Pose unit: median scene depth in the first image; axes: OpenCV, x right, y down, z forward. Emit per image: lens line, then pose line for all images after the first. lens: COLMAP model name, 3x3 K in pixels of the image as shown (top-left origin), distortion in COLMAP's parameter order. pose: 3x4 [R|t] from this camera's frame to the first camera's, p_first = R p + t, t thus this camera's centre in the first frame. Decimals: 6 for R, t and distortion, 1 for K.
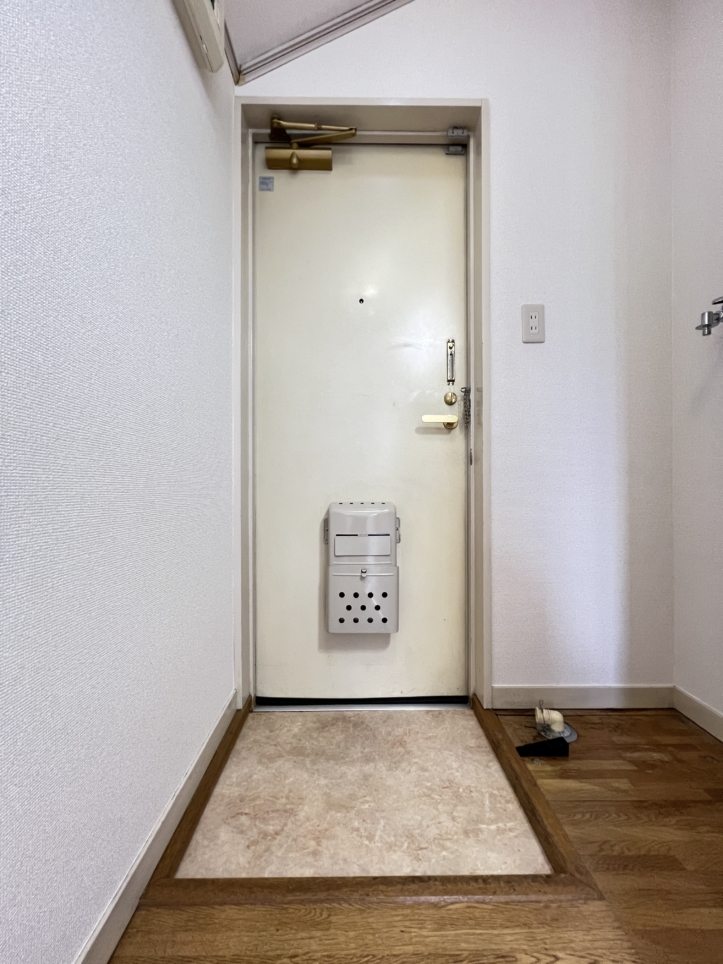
lens RADIAL K [[383.3, 0, 359.2], [0, 383.3, 482.1], [0, 0, 1]] dist [0.003363, -0.000507]
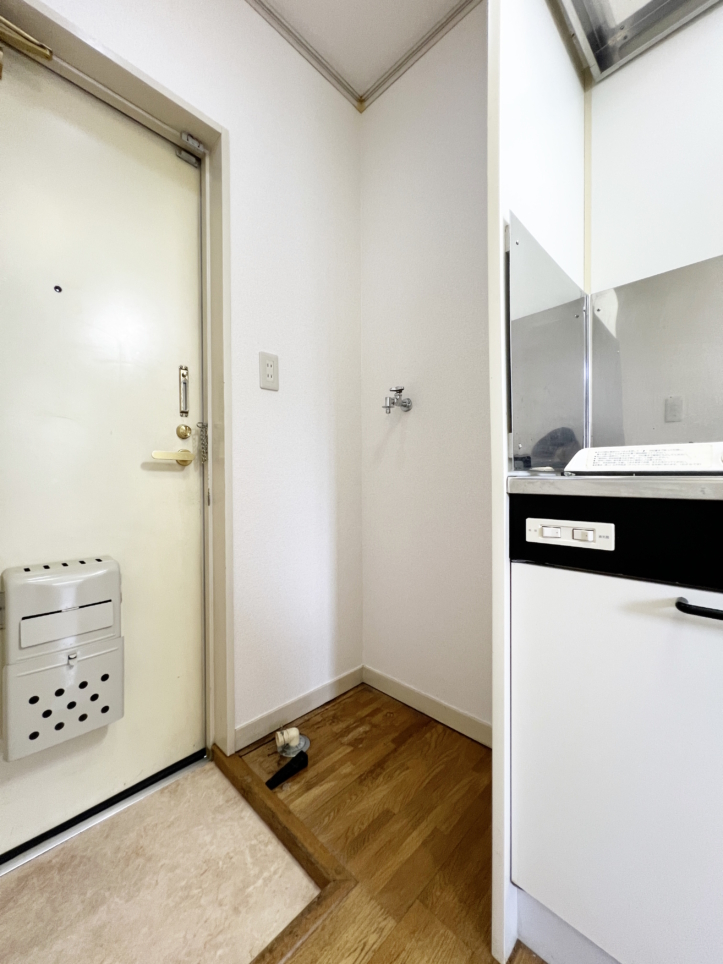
lens RADIAL K [[383.3, 0, 361.1], [0, 383.3, 482.9], [0, 0, 1]] dist [0.003363, -0.000507]
pose [[0.705559, -0.009869, 0.708582, -0.128533], [0.000257, 0.999907, 0.013671, -0.128277], [-0.708651, -0.009463, 0.705496, 0.075370]]
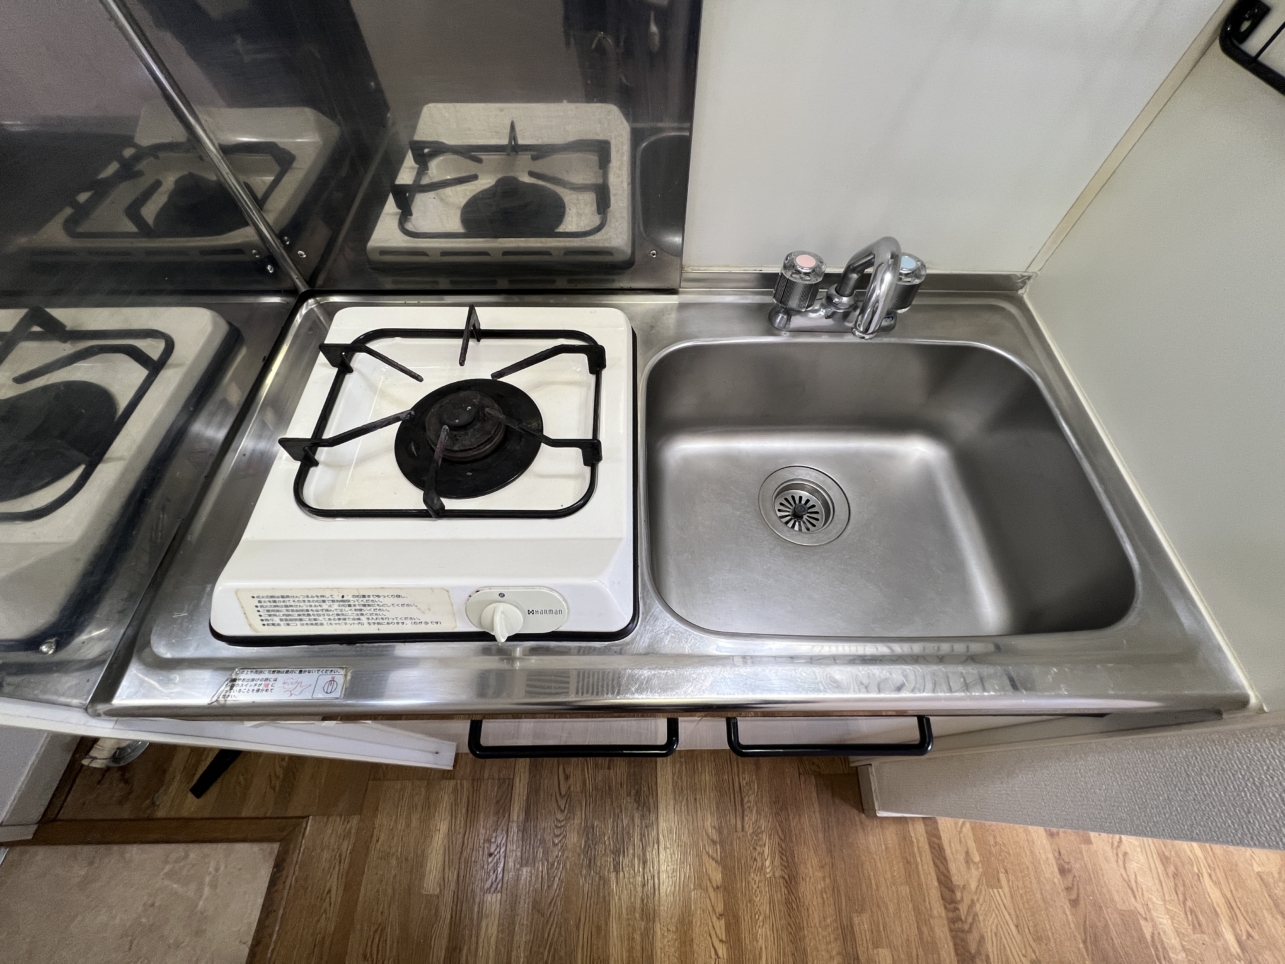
lens RADIAL K [[514.4, 0, 642.9], [0, 514.4, 481.0], [0, 0, 1]] dist [0.001905, 0.000209]
pose [[-0.001194, -0.857172, 0.515028, 0.408638], [-0.006803, 0.515024, 0.857149, -0.489668], [-0.999976, -0.002481, -0.006446, -0.019592]]
